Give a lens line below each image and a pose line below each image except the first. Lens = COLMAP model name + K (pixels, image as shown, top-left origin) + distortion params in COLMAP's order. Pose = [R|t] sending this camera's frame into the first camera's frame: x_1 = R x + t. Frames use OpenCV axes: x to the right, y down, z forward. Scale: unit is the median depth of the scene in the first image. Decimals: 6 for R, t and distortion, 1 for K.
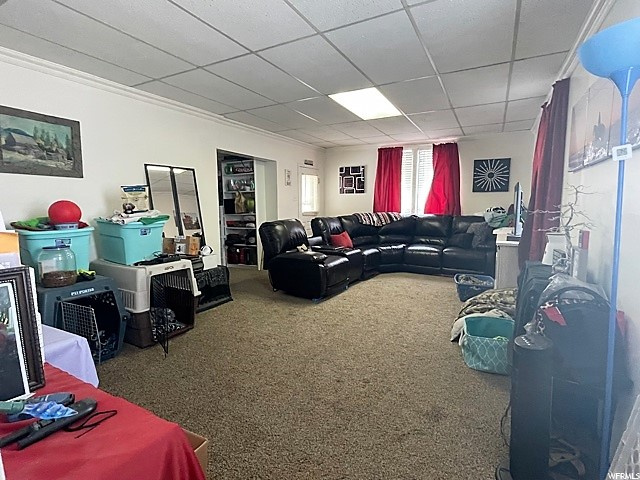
lens RADIAL K [[320.9, 0, 321.0], [0, 320.9, 241.7], [0, 0, 1]] dist [-0.002668, -0.000515]
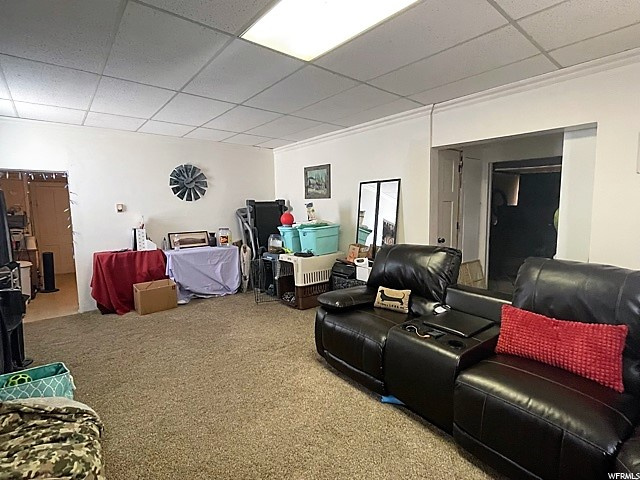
lens RADIAL K [[320.9, 0, 320.0], [0, 320.9, 238.6], [0, 0, 1]] dist [-0.002668, -0.000515]
pose [[-0.376523, 0.084895, -0.922509, 0.832264], [-0.112289, 0.984268, 0.136410, -0.225325], [0.919577, 0.154949, -0.361067, 1.657899]]
